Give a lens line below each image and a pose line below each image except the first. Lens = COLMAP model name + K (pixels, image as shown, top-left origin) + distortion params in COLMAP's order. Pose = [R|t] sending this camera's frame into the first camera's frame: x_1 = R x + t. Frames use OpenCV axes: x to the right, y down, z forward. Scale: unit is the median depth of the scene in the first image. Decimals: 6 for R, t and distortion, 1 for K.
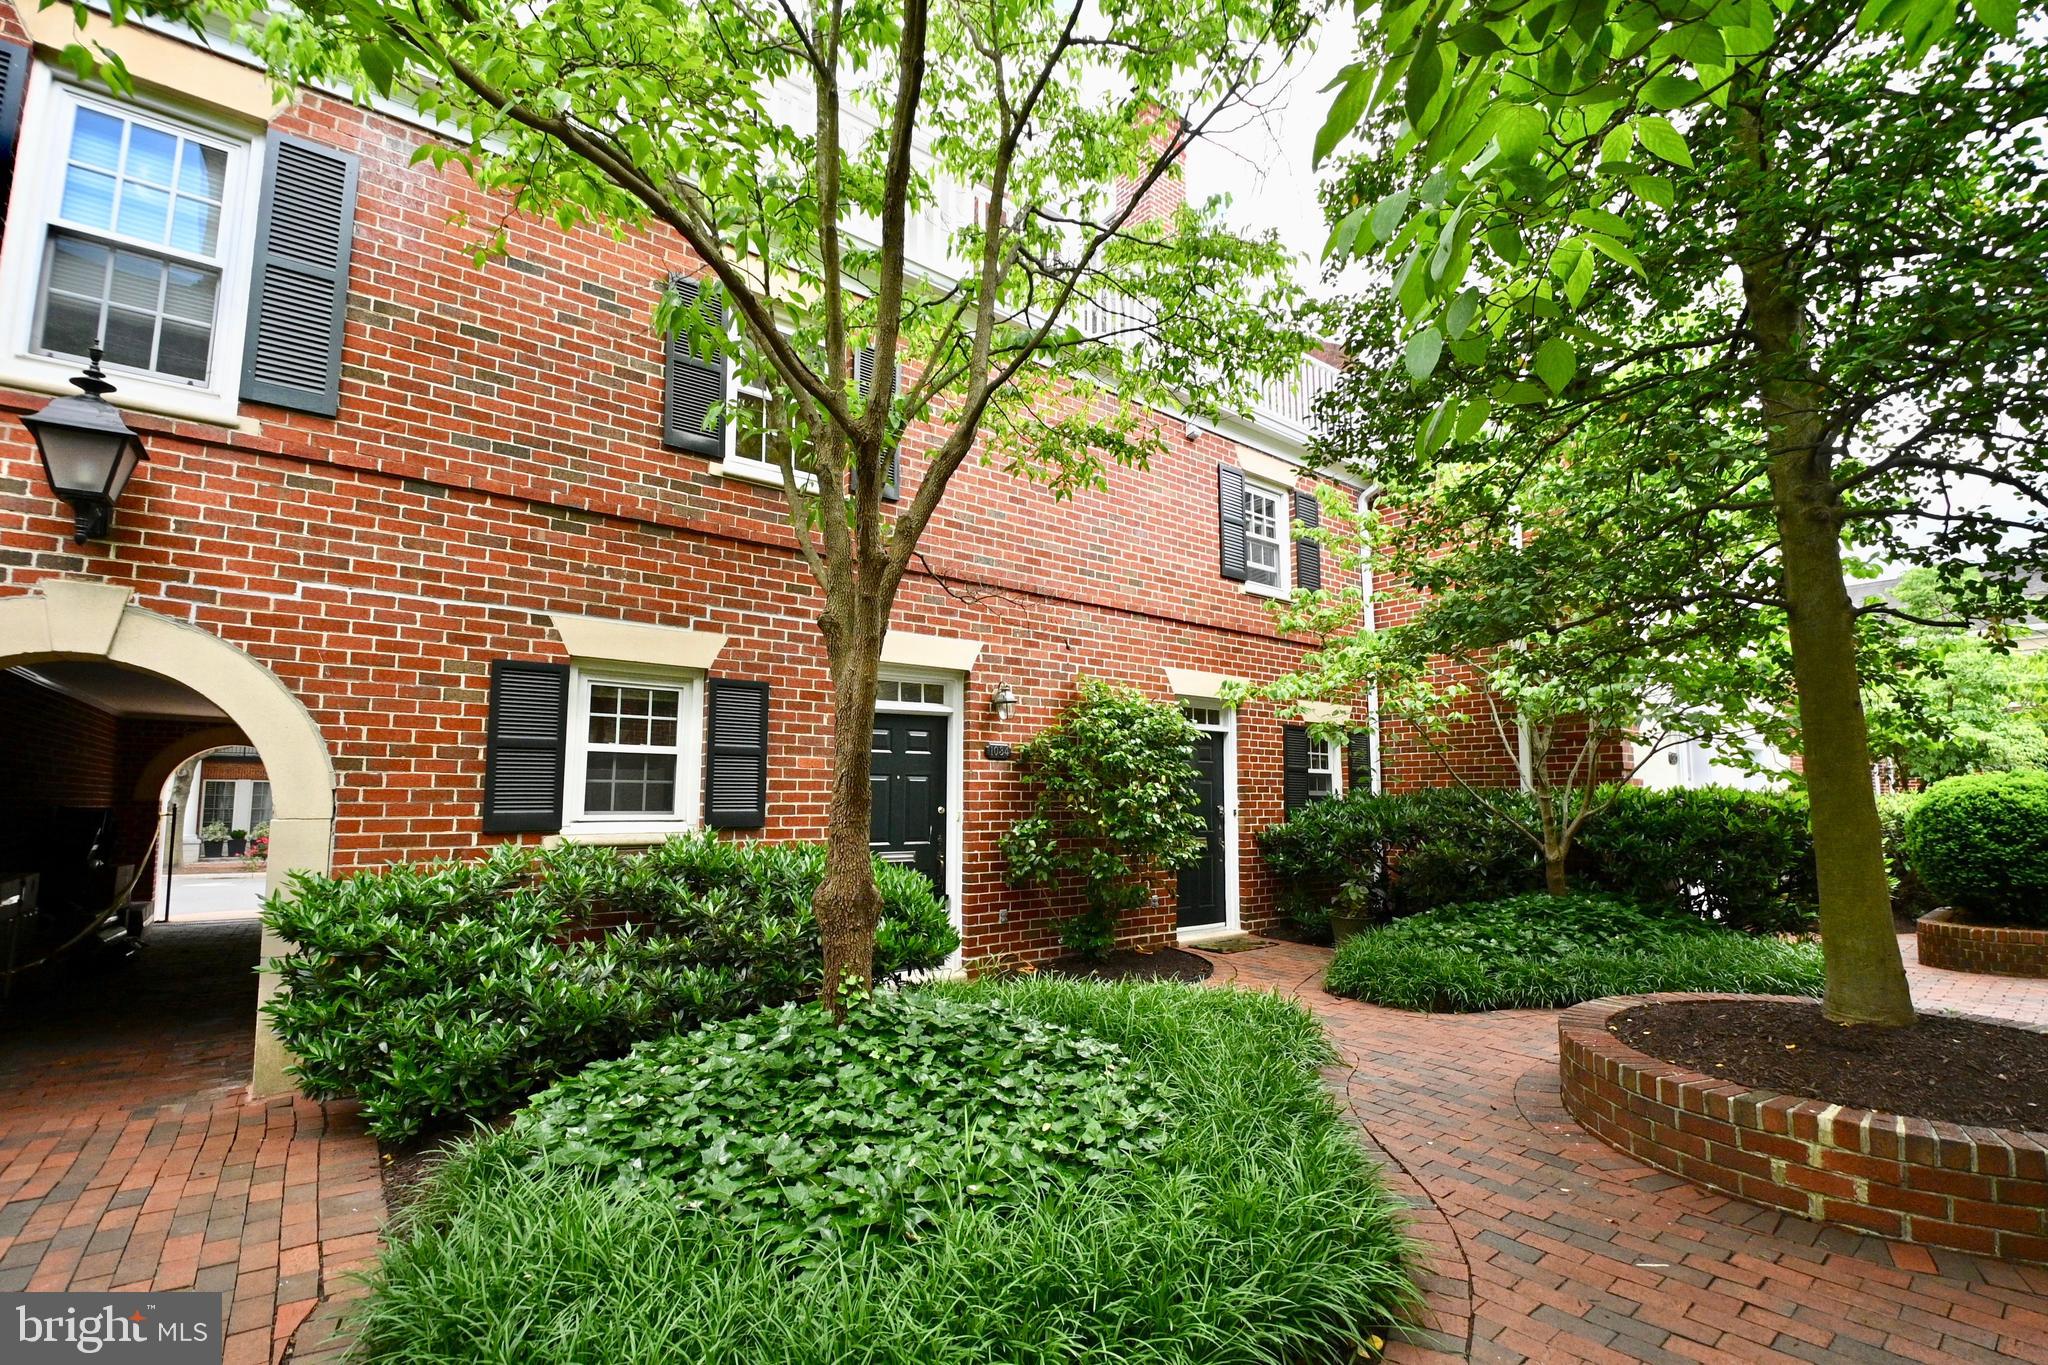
lens RADIAL K [[897.1, 0, 1046.0], [0, 897.1, 712.2], [0, 0, 1]] dist [0.008707, -0.018424]
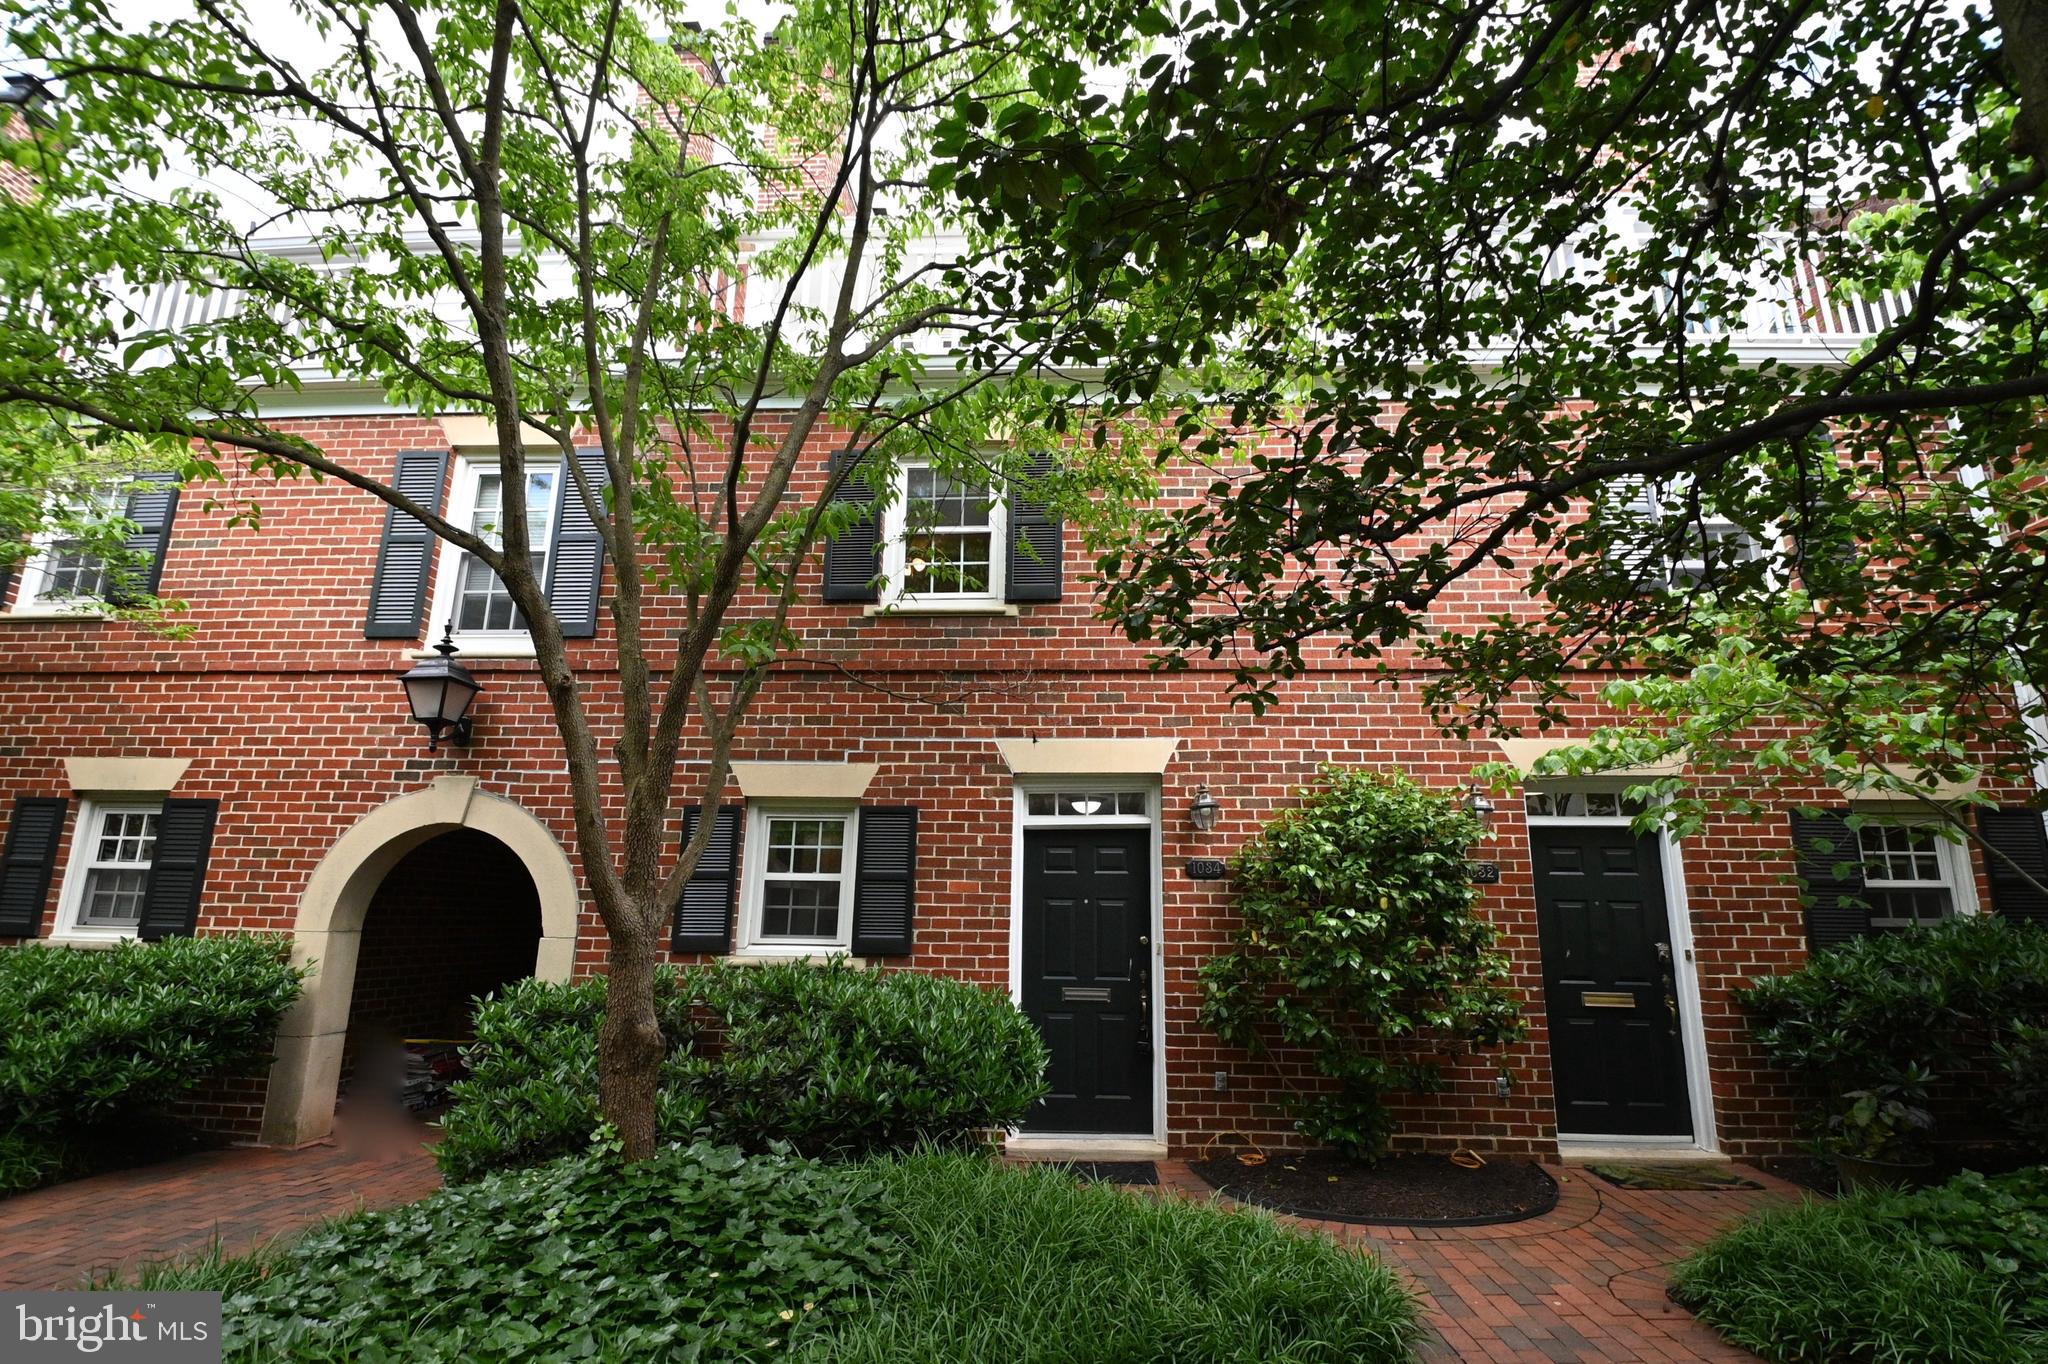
lens RADIAL K [[897.1, 0, 1052.8], [0, 897.1, 733.5], [0, 0, 1]] dist [0.008707, -0.018424]
pose [[0.749447, -0.135433, -0.648064, 0.472885], [0.054174, 0.988116, -0.143849, 0.039747], [0.659844, 0.072699, 0.747877, 0.359509]]
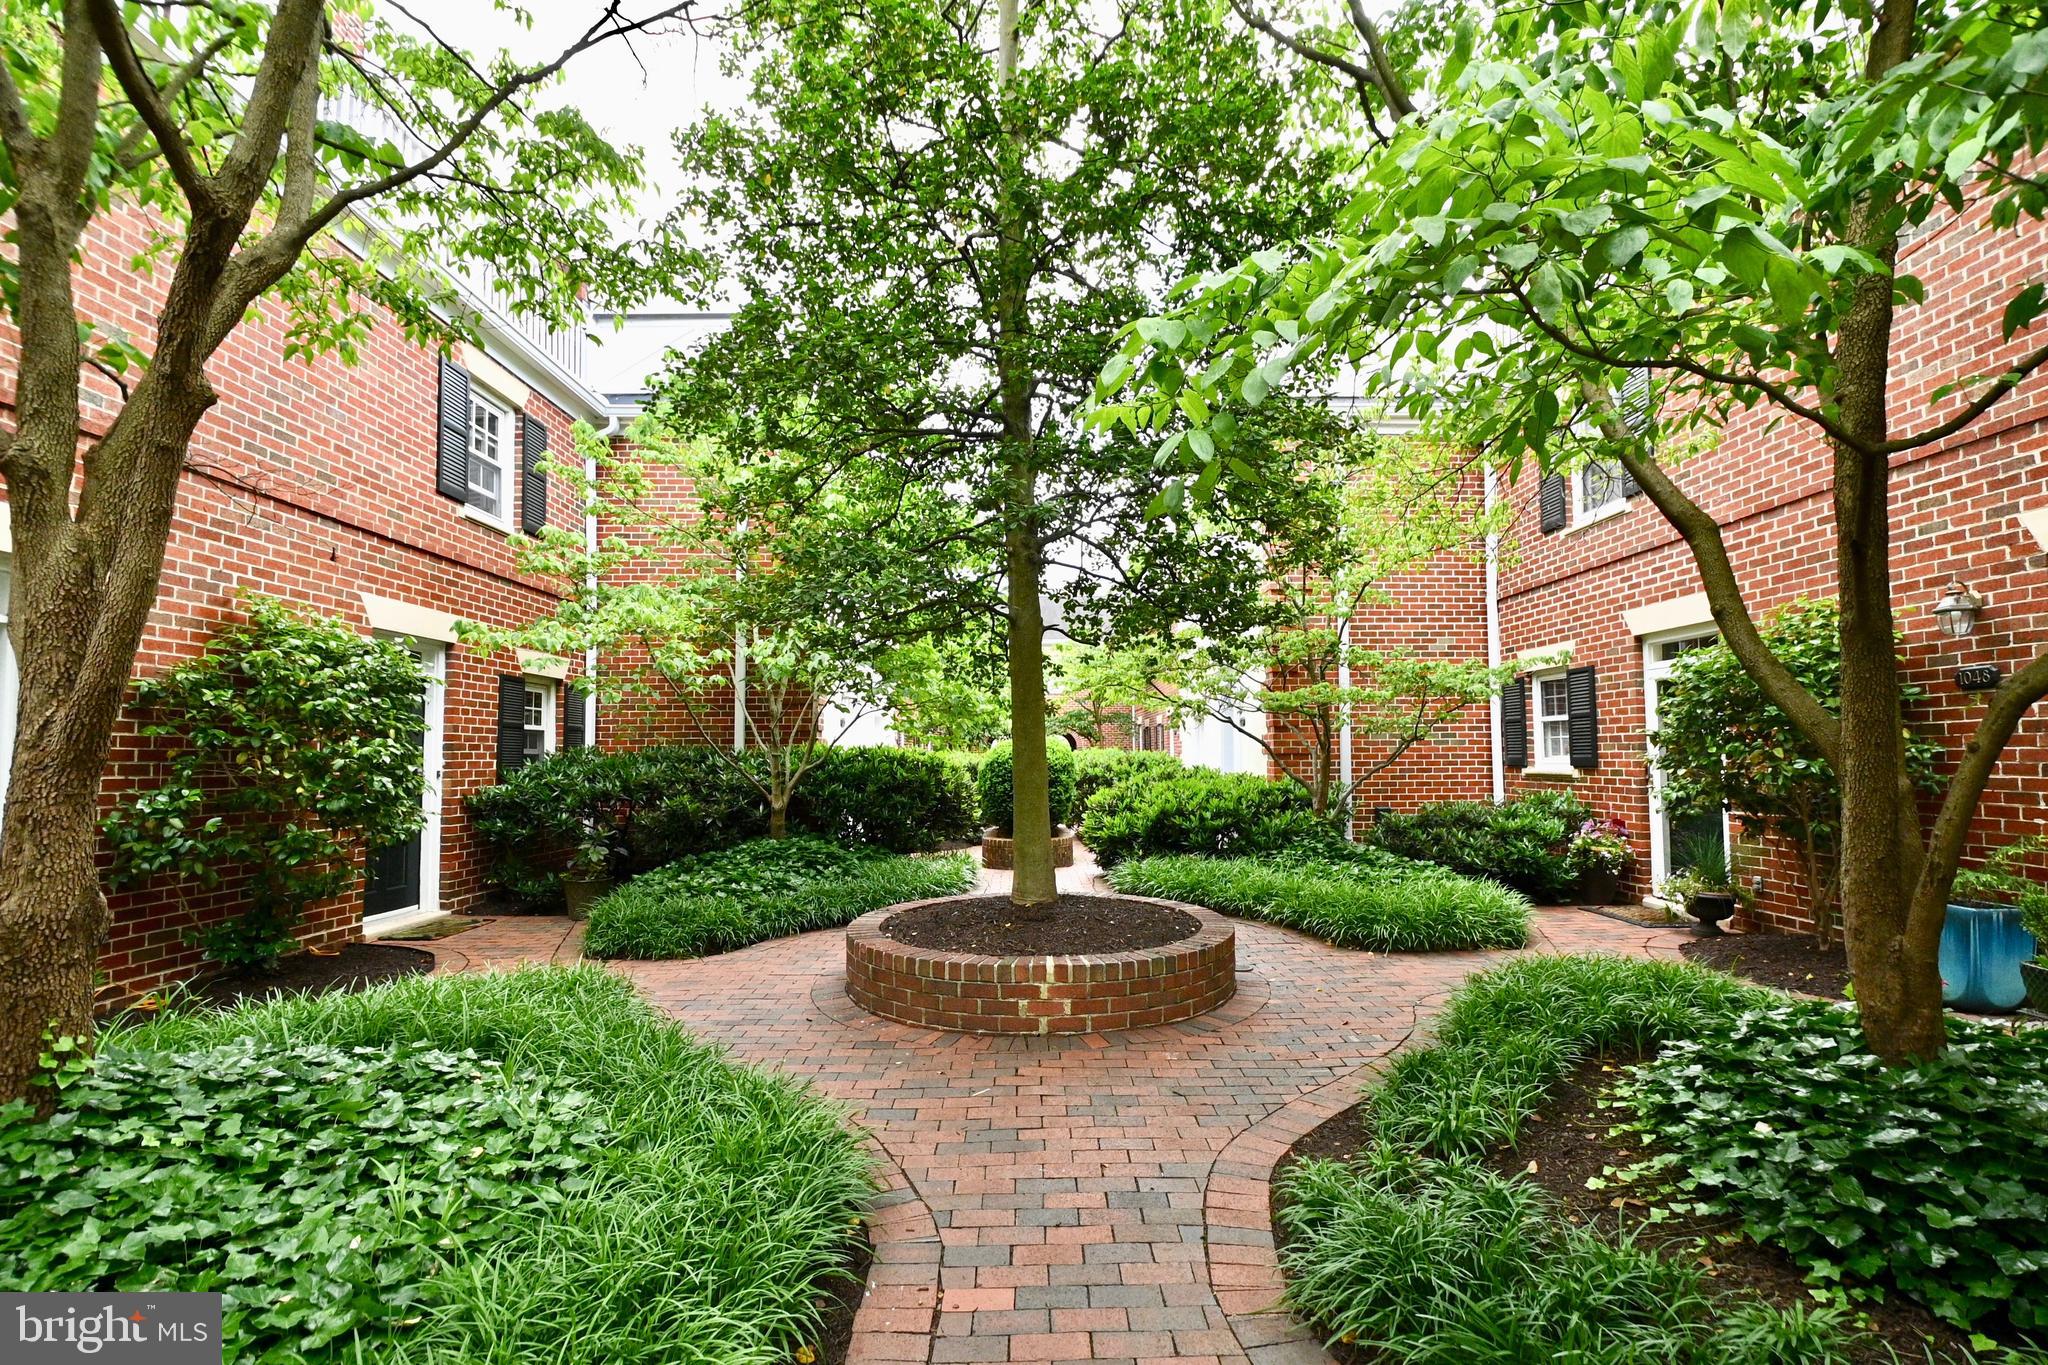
lens RADIAL K [[897.1, 0, 1045.6], [0, 897.1, 711.5], [0, 0, 1]] dist [0.008707, -0.018424]
pose [[0.606570, 0.032704, 0.794357, -0.181091], [-0.068943, 0.997553, 0.011575, 0.005509], [-0.792035, -0.061787, 0.607341, 0.055046]]
